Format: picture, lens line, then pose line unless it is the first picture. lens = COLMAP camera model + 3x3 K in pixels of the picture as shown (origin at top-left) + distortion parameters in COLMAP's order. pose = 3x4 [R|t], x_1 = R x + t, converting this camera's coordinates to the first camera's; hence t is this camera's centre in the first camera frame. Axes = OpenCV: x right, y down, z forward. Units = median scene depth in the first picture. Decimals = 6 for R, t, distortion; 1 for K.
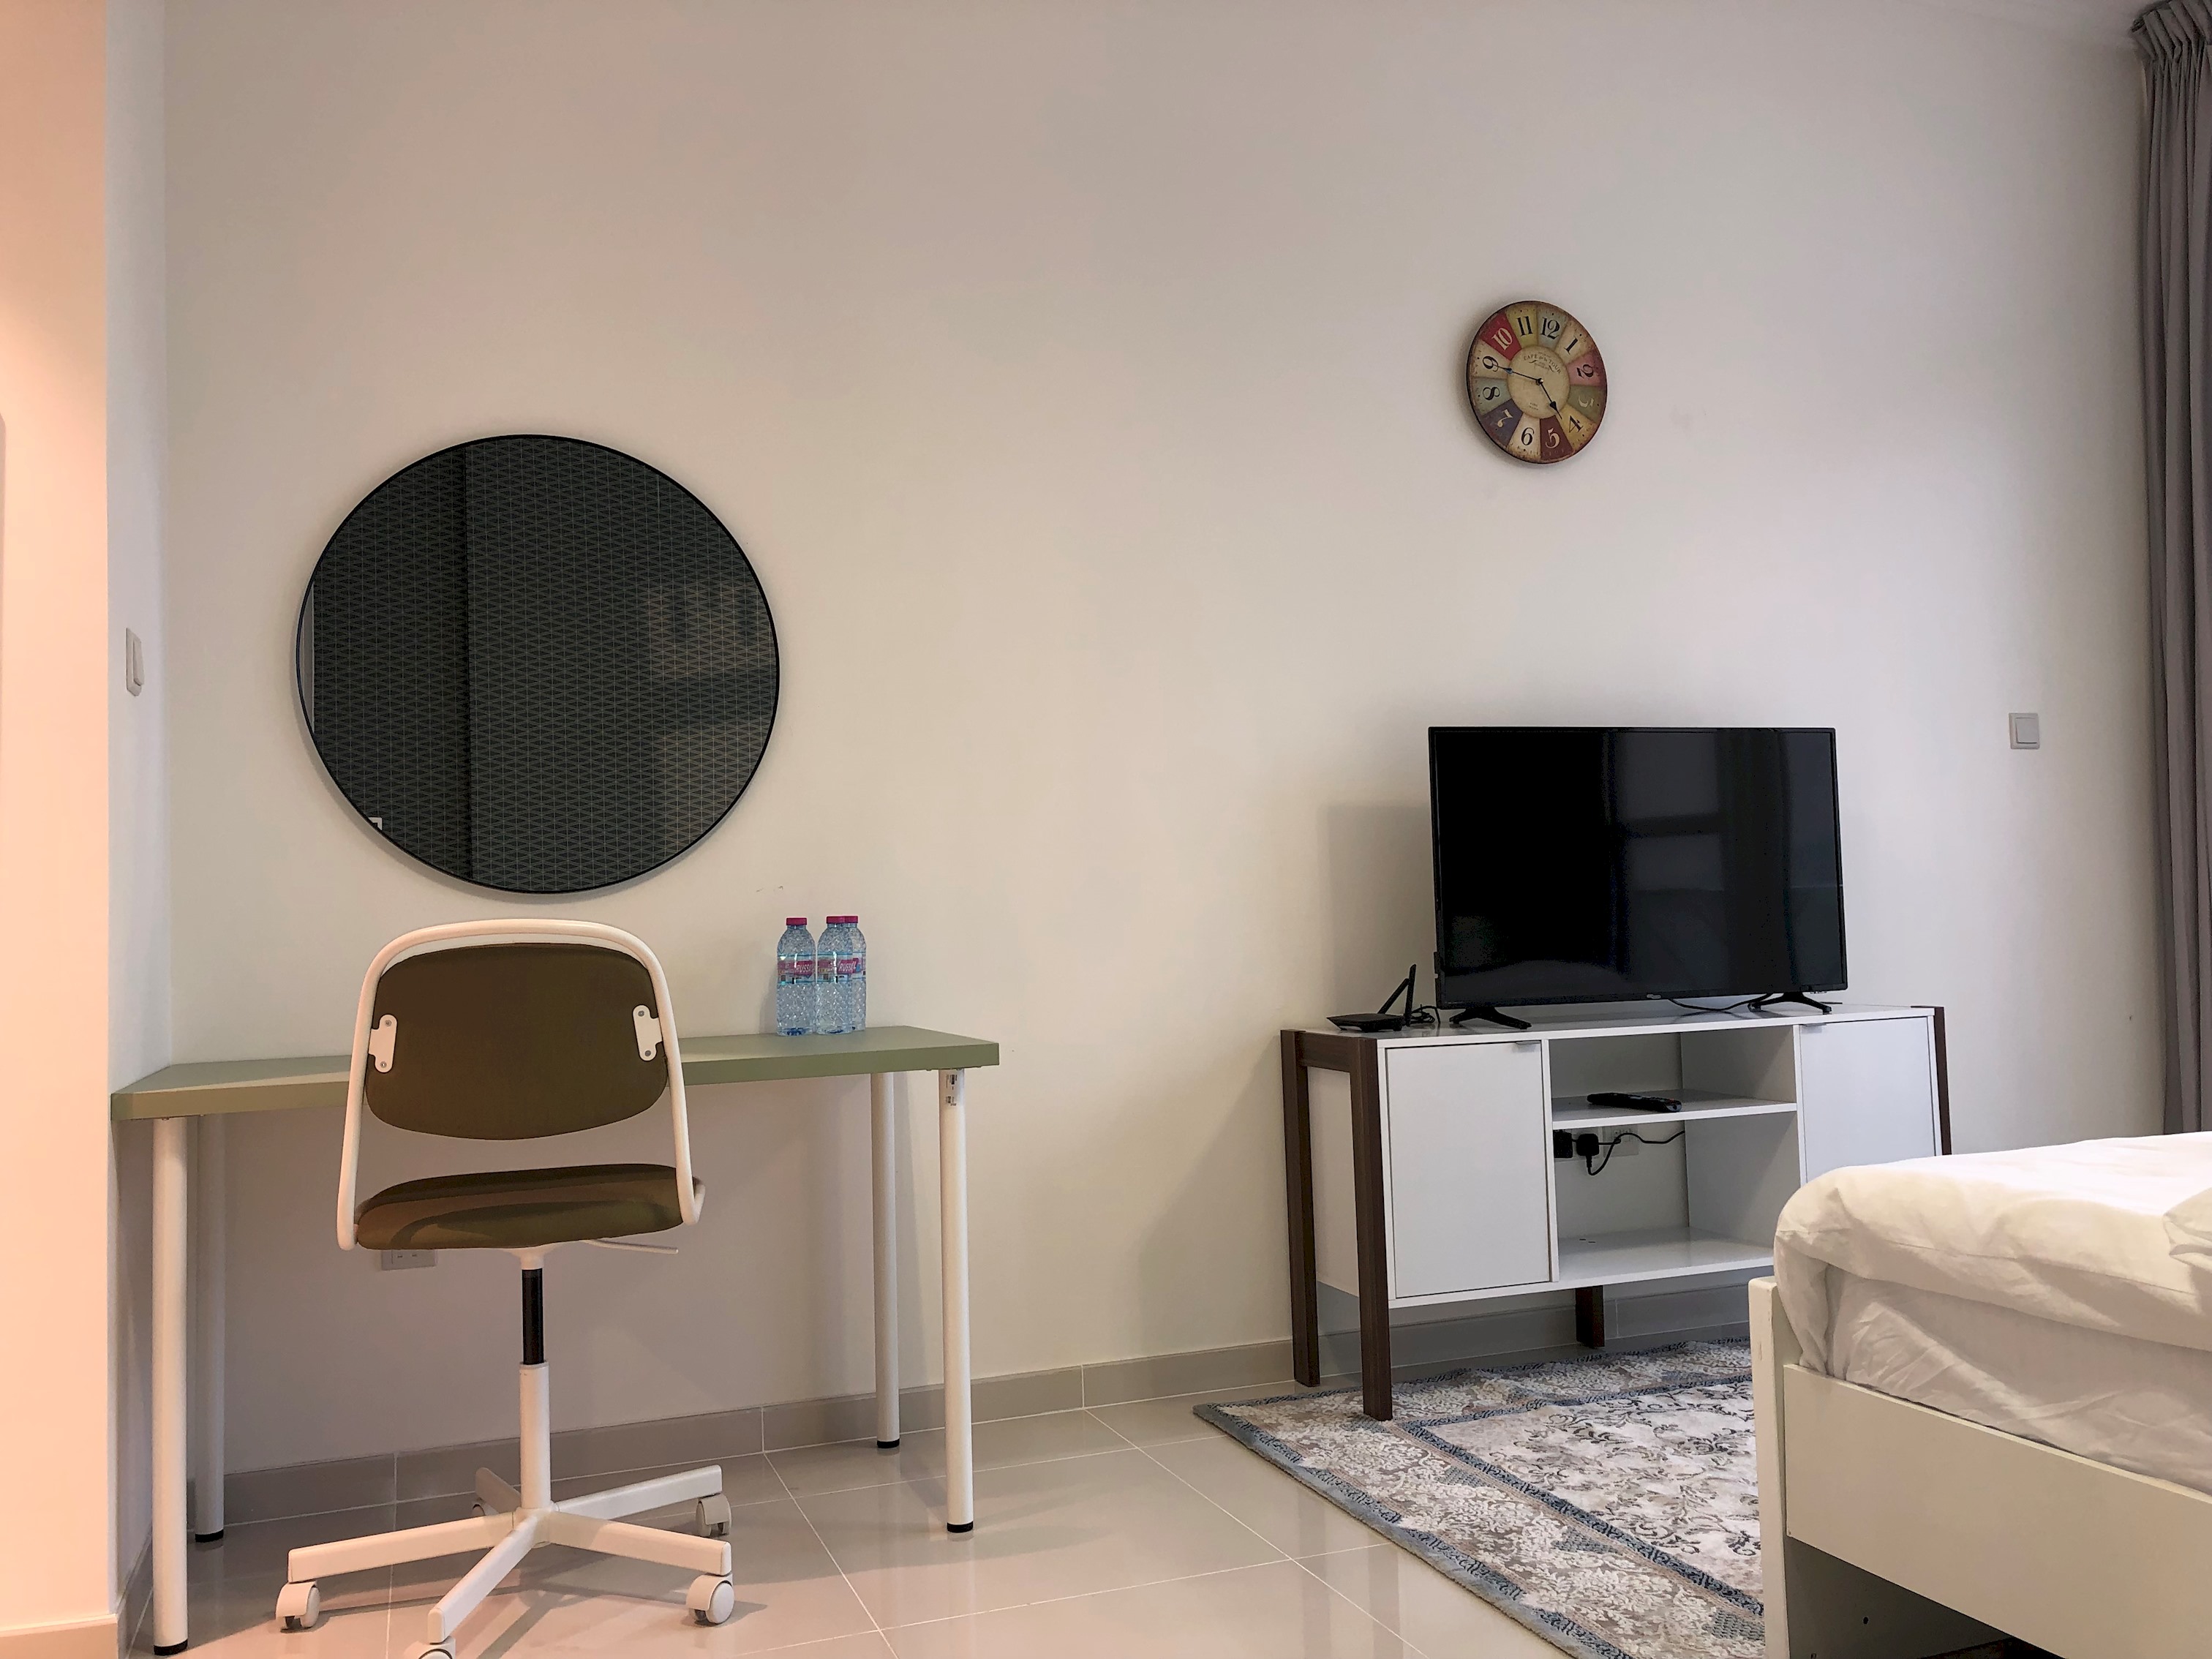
lens RADIAL K [[1805.1, 0, 1109.0], [0, 1805.1, 818.2], [0, 0, 1]] dist [0.046358, -0.035355]
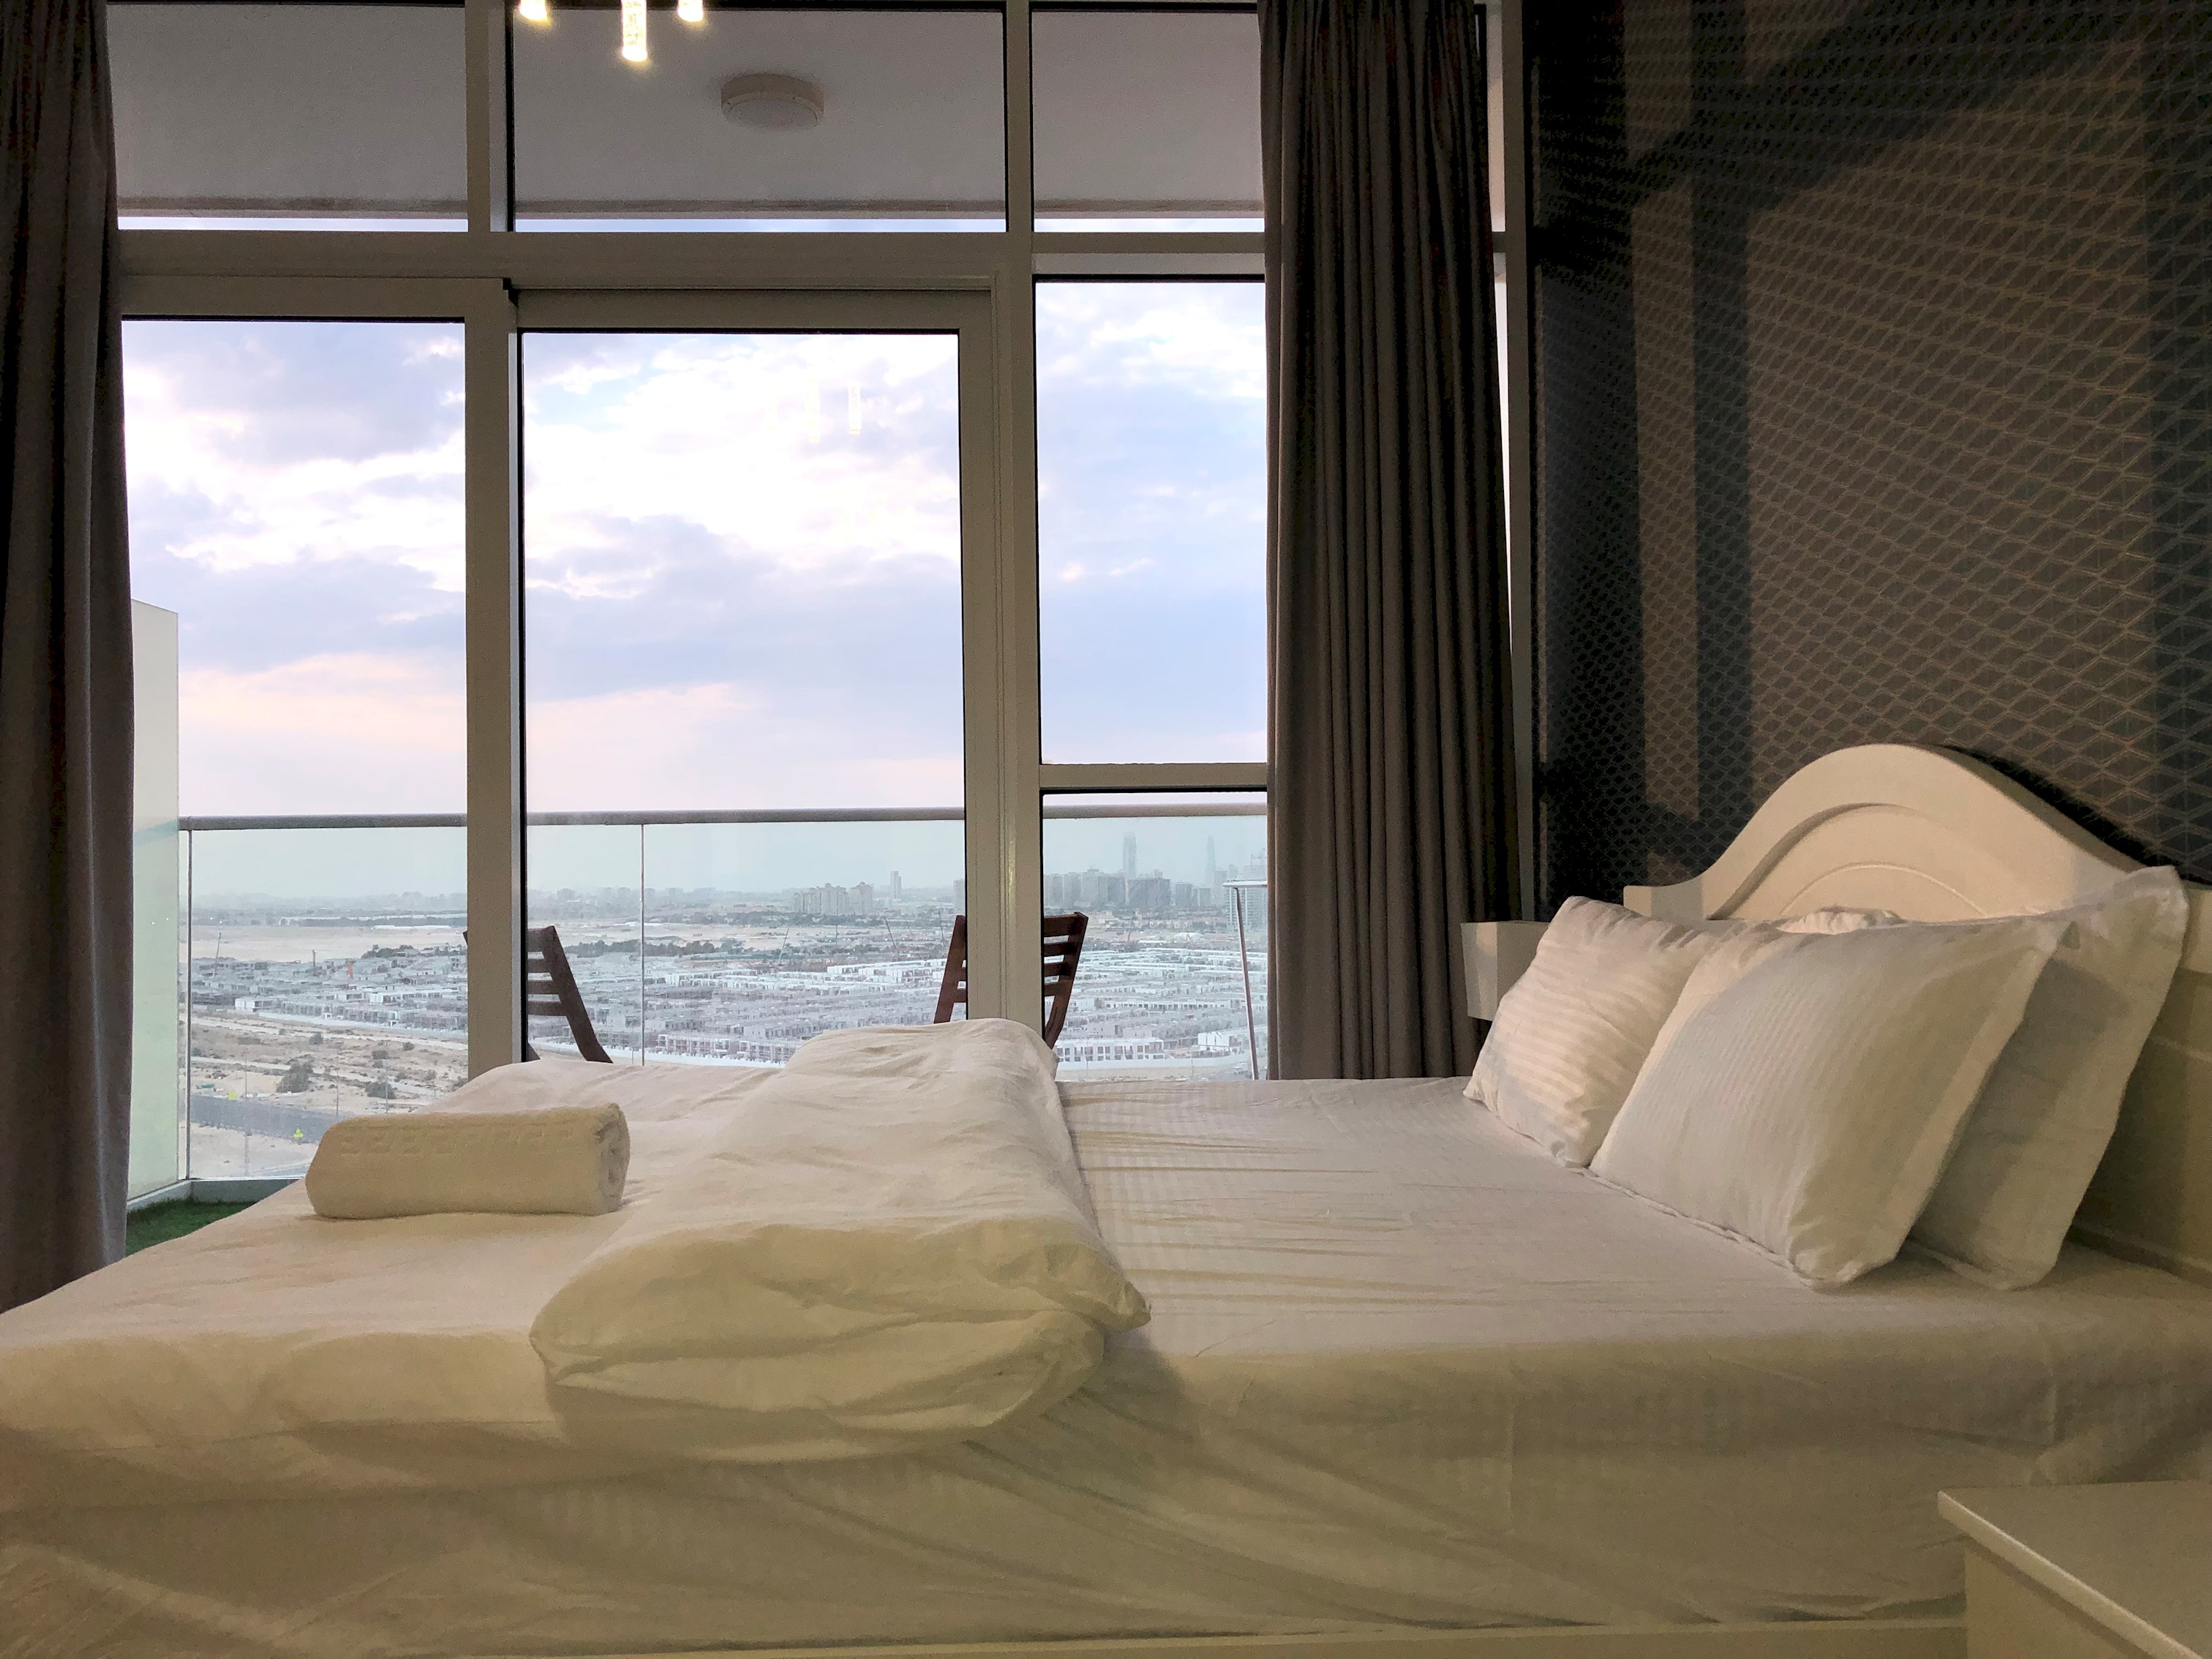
lens RADIAL K [[1805.1, 0, 1116.1], [0, 1805.1, 827.5], [0, 0, 1]] dist [0.046358, -0.035355]
pose [[0.323360, 0.052372, 0.944826, -0.085789], [-0.045294, 0.998179, -0.039828, 0.003778], [-0.945192, -0.029916, 0.325143, 0.303551]]
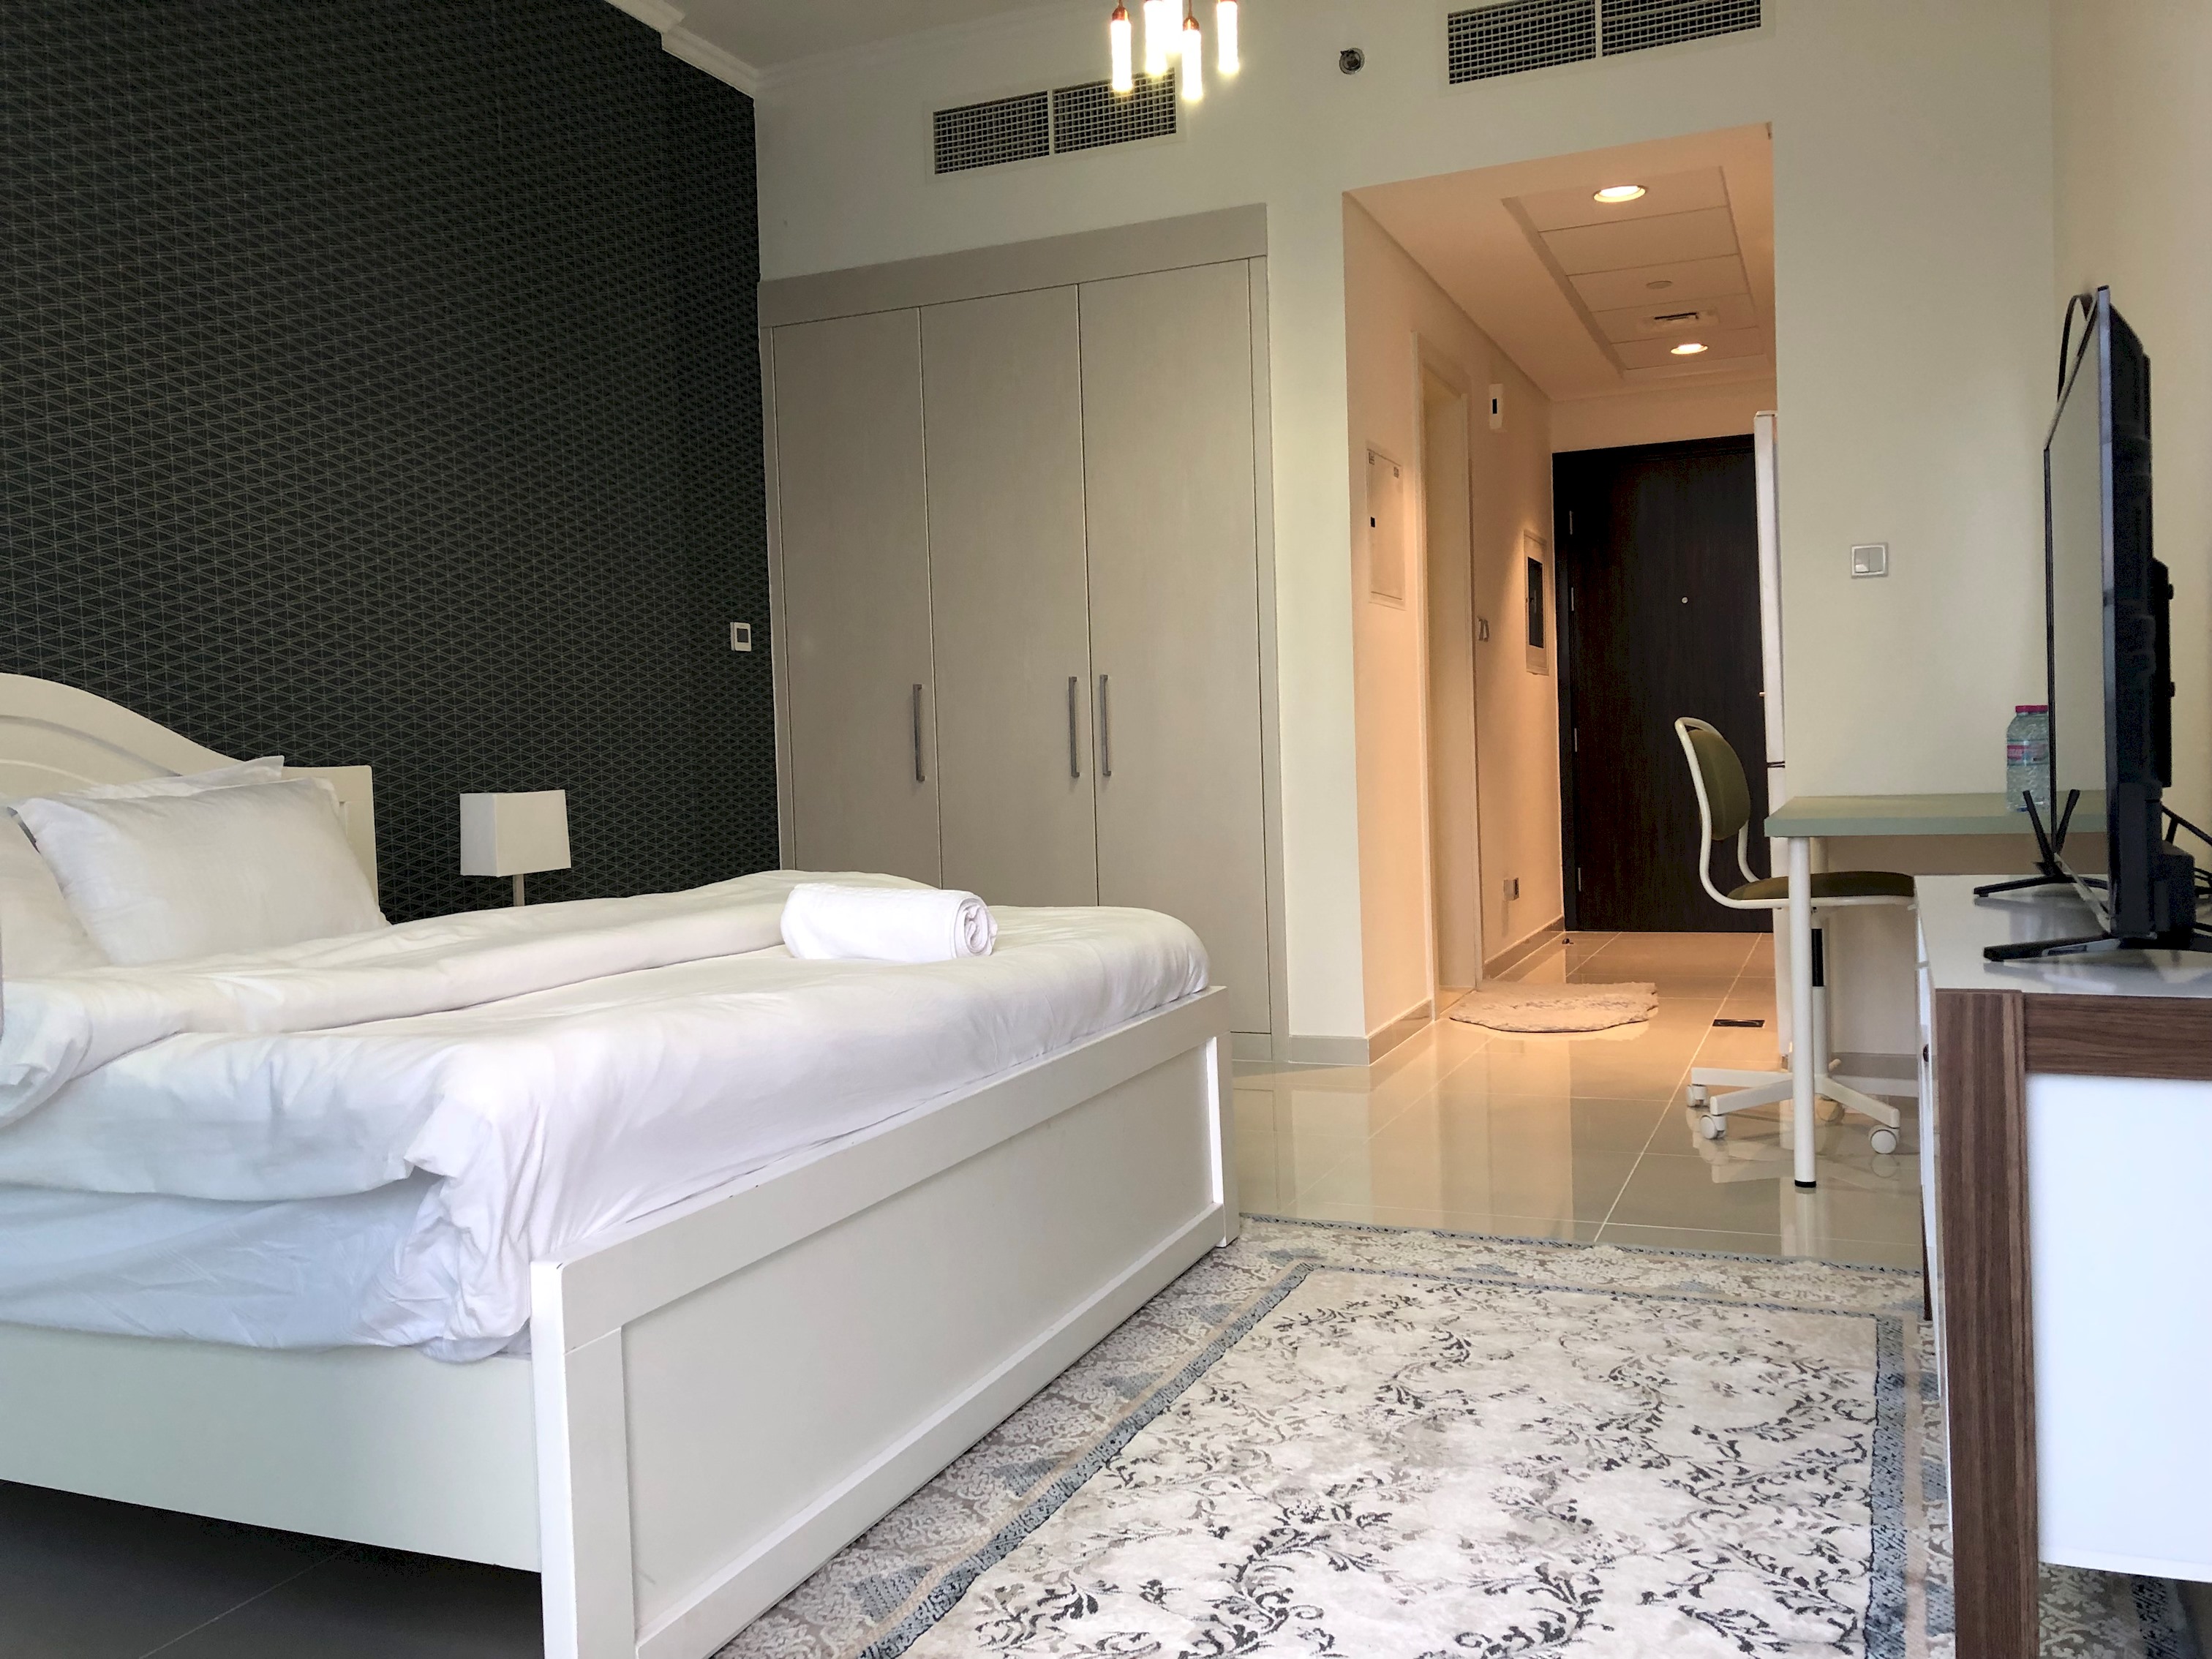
lens RADIAL K [[1805.1, 0, 1095.8], [0, 1805.1, 822.3], [0, 0, 1]] dist [0.046358, -0.035355]
pose [[-0.697739, 0.080225, -0.711845, 1.269515], [0.096545, 0.995174, 0.017524, 0.063101], [0.709816, -0.056498, -0.702117, 1.684132]]
